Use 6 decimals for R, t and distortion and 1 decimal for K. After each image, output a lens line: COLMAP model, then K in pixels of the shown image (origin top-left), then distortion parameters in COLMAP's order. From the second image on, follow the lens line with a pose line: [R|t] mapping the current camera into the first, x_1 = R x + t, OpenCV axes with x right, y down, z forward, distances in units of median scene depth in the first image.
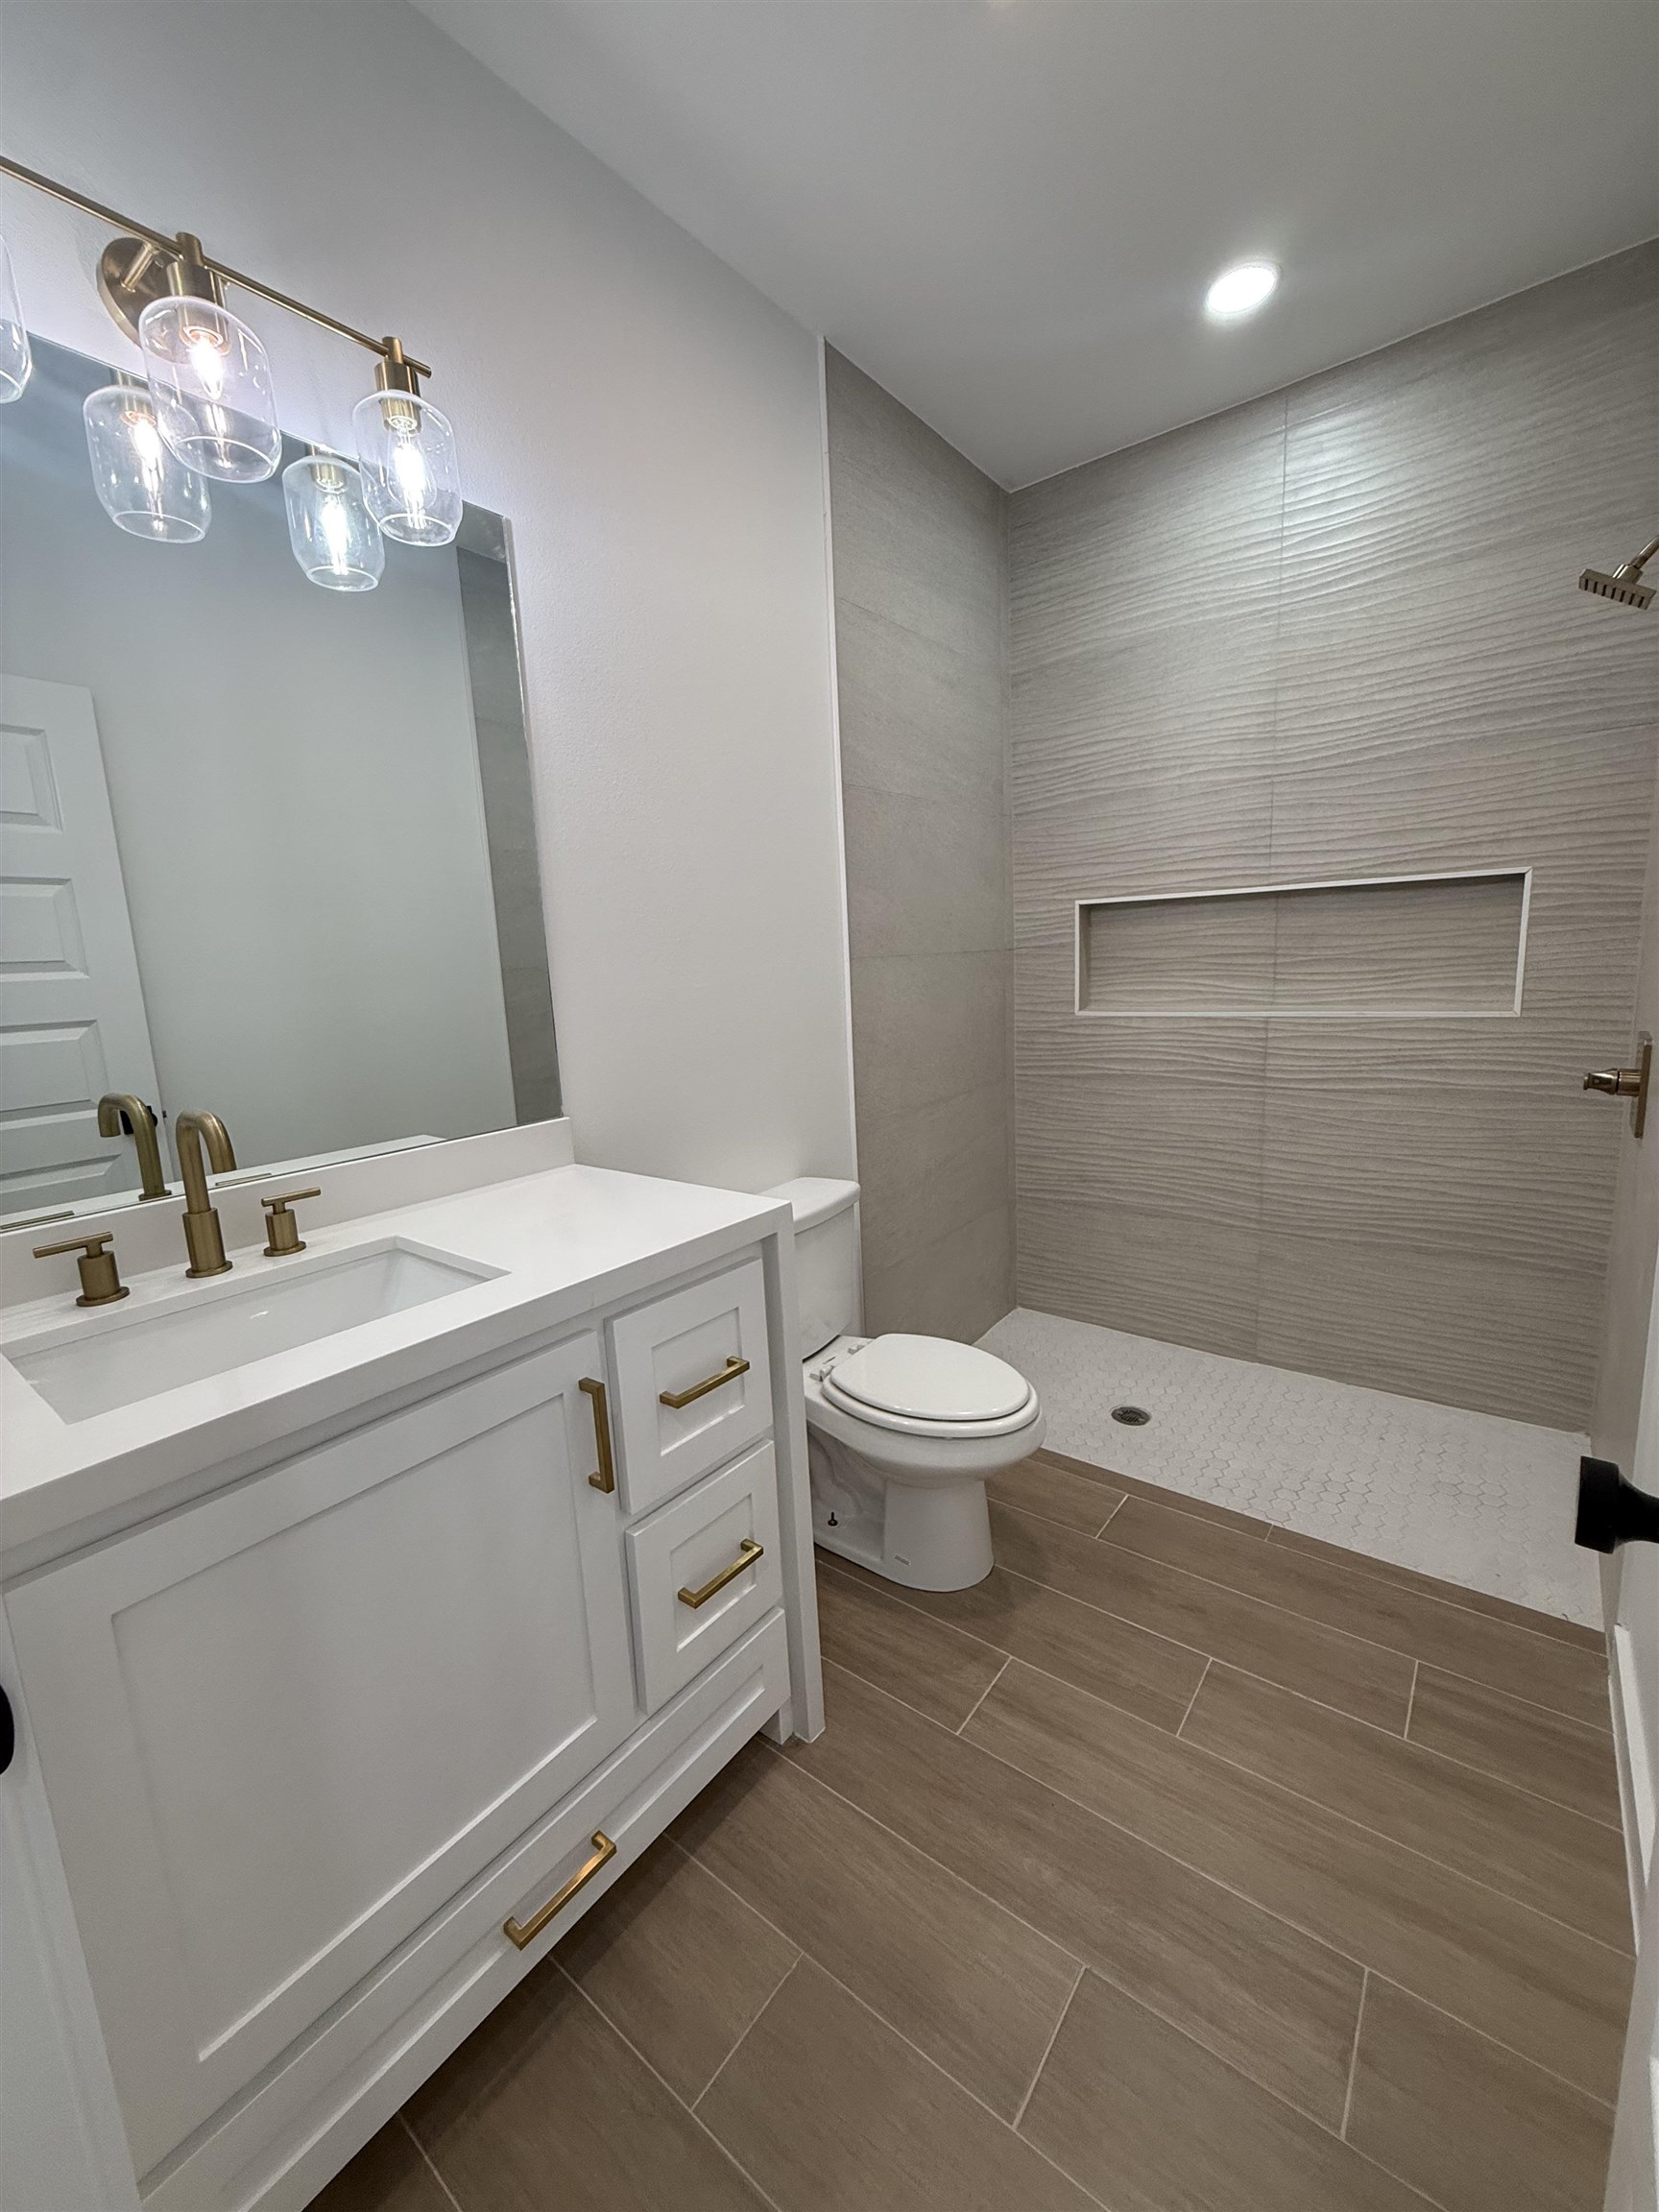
lens RADIAL K [[881.8, 0, 831.6], [0, 881.8, 1103.3], [0, 0, 1]] dist [0.000712, 0.000596]
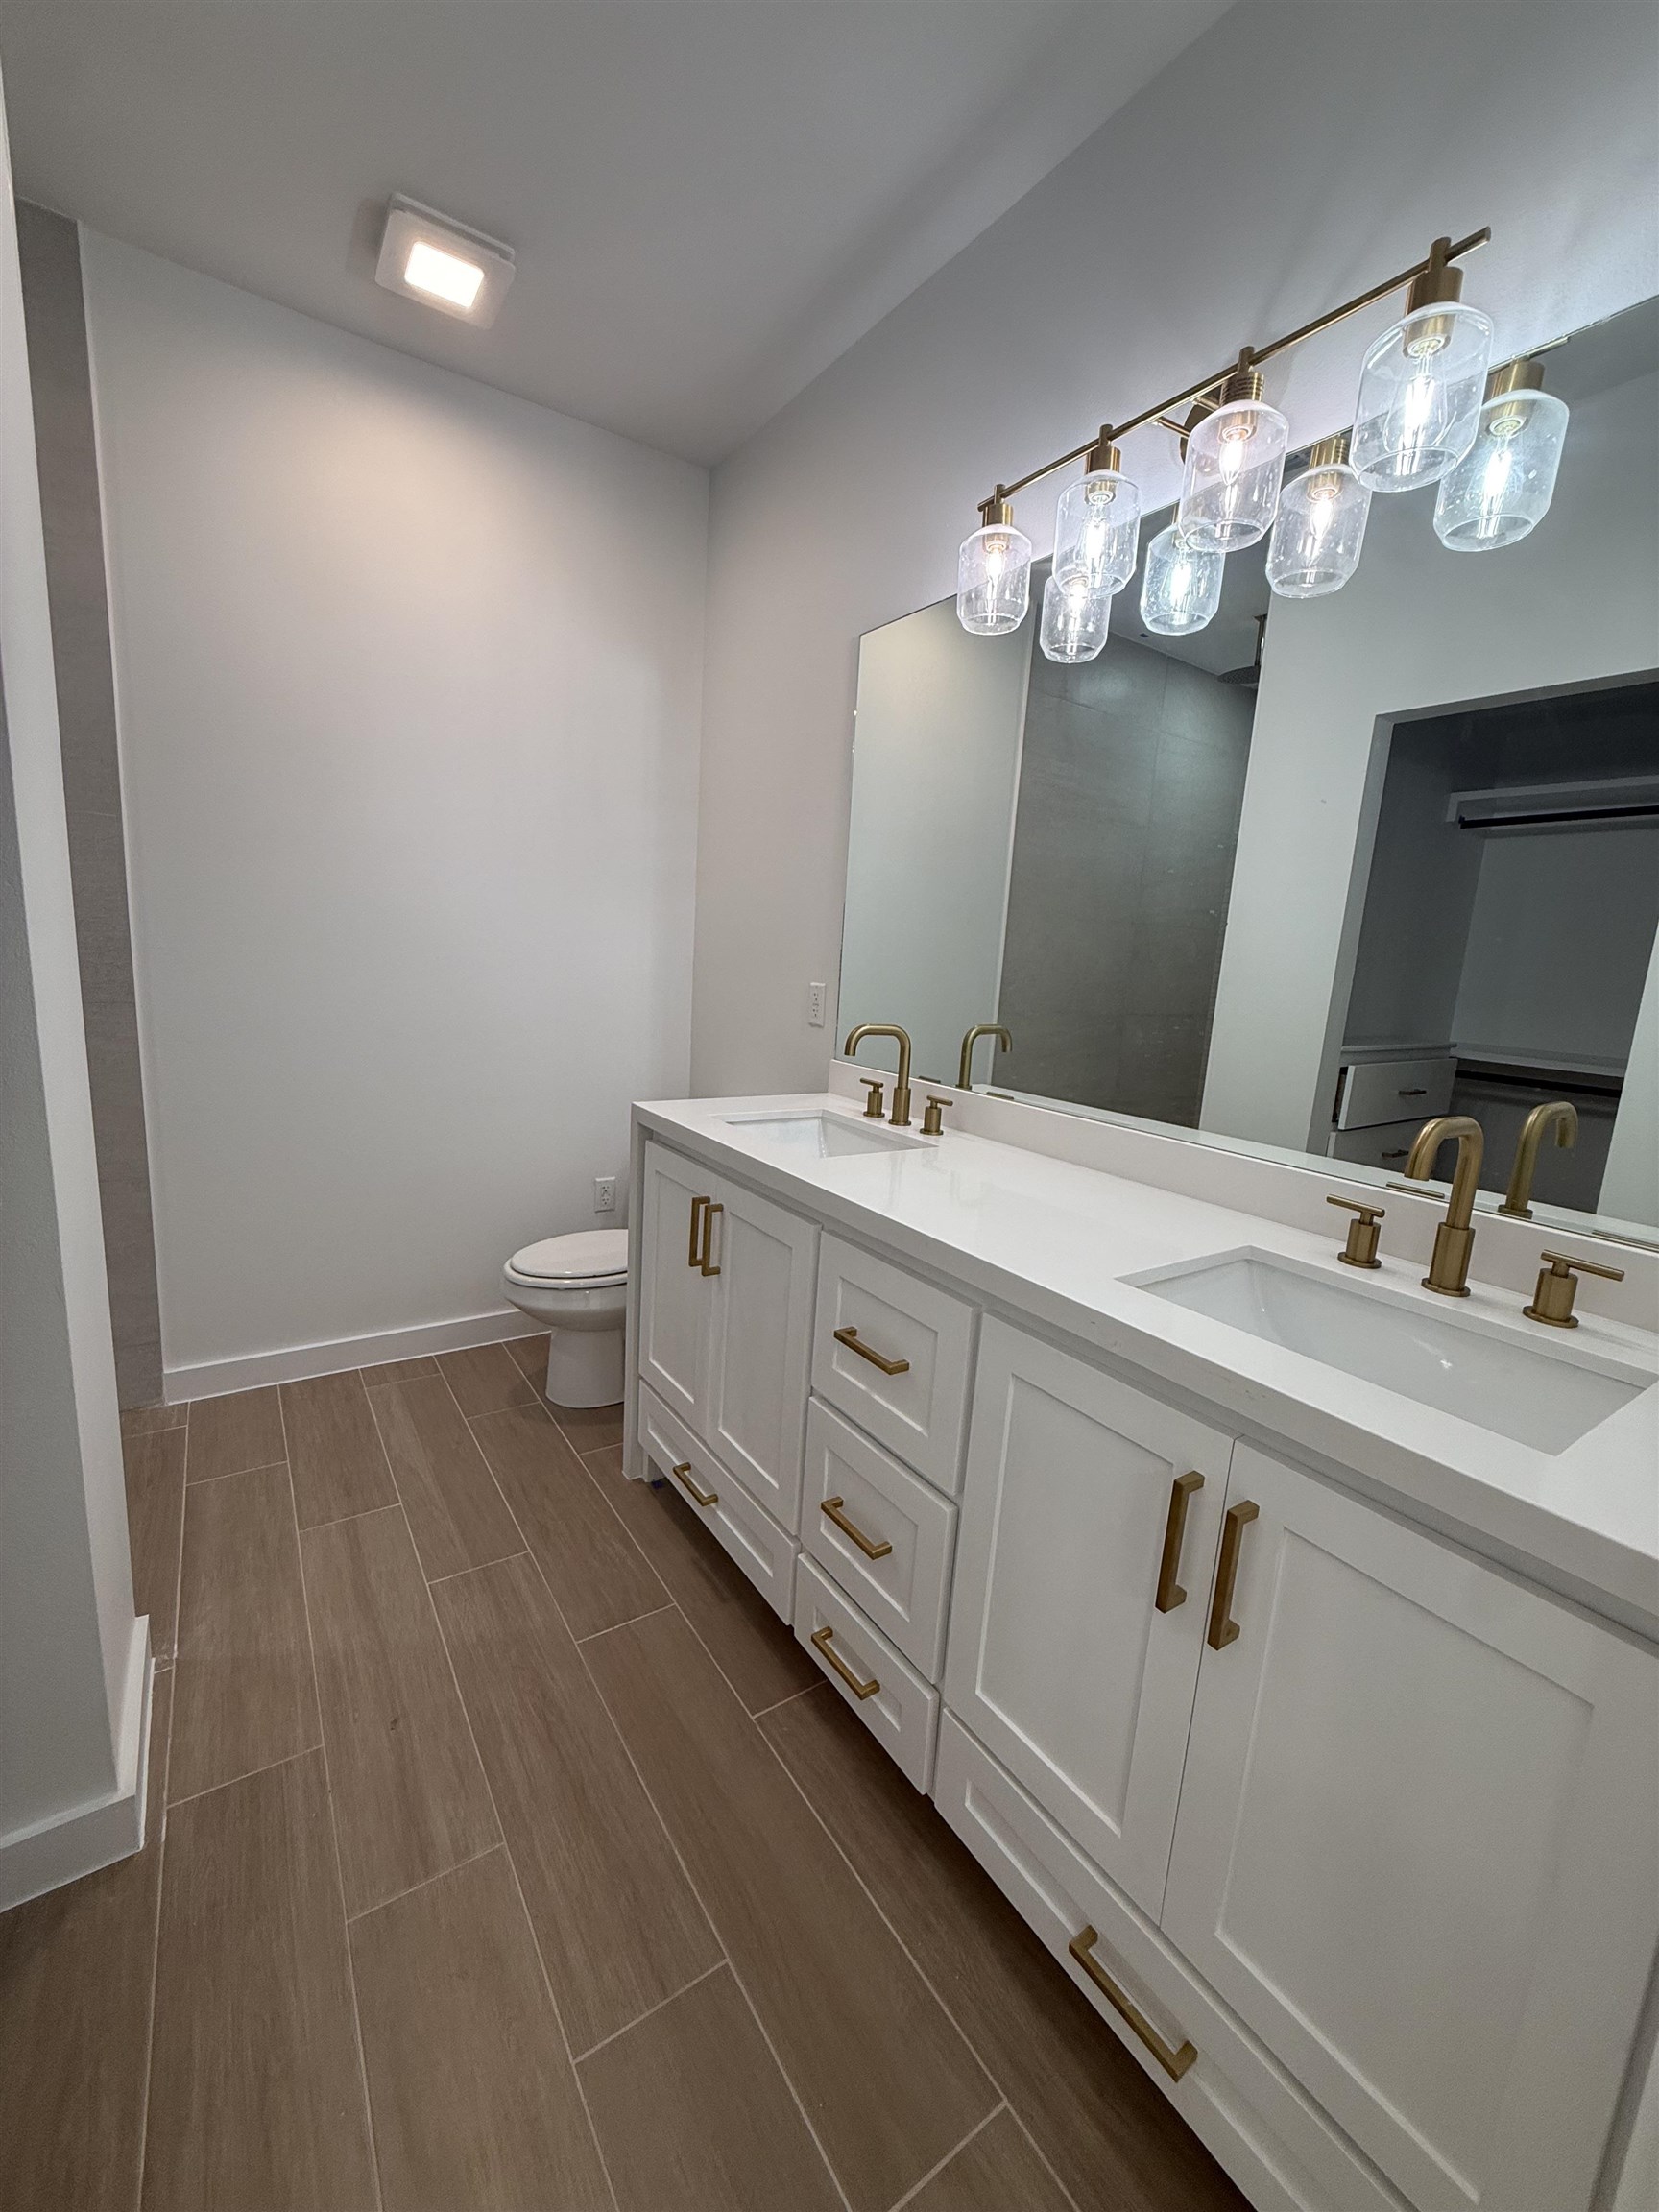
lens RADIAL K [[881.8, 0, 831.6], [0, 881.8, 1103.3], [0, 0, 1]] dist [0.000712, 0.000596]
pose [[-0.308077, 0.177169, -0.934719, 0.388285], [-0.213036, 0.944709, 0.249278, -0.103190], [0.927202, 0.275926, -0.253299, 0.559005]]
